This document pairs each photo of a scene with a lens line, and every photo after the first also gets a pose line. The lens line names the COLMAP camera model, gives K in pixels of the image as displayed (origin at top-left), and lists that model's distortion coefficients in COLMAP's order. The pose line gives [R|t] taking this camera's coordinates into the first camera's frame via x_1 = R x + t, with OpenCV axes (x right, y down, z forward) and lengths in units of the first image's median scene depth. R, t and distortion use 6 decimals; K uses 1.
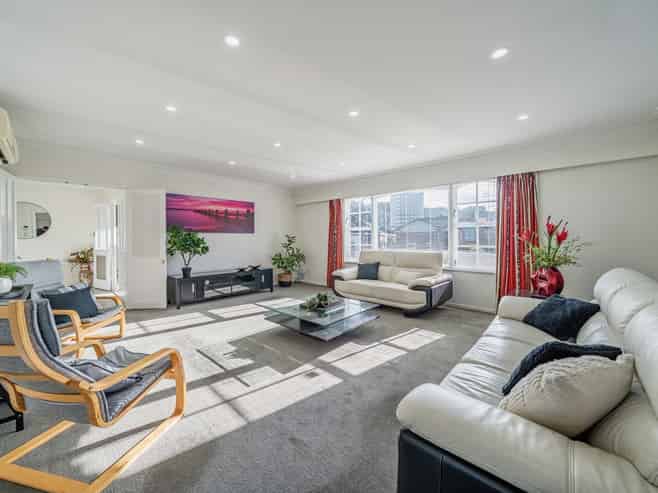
lens RADIAL K [[270.0, 0, 328.9], [0, 270.0, 238.4], [0, 0, 1]] dist [-0.000371, 0.000056]
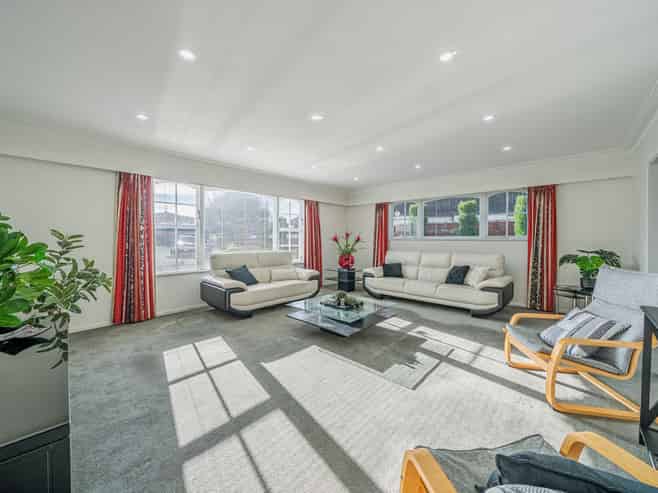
lens RADIAL K [[257.1, 0, 328.0], [0, 257.1, 241.8], [0, 0, 1]] dist [-0.000647, -0.000123]
pose [[-0.006162, -0.005346, 0.999967, -0.866762], [-0.005679, 0.999970, 0.005311, 0.002564], [-0.999965, -0.005646, -0.006192, 0.900728]]
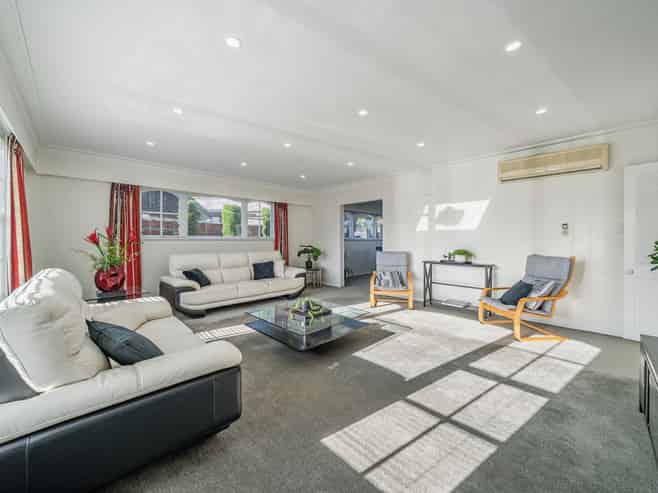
lens RADIAL K [[257.1, 0, 328.0], [0, 257.1, 241.8], [0, 0, 1]] dist [-0.000647, -0.000123]
pose [[-0.999171, 0.002711, 0.040623, -0.114448], [0.002885, 0.999987, 0.004223, 0.003500], [-0.040611, 0.004337, -0.999166, 1.595913]]
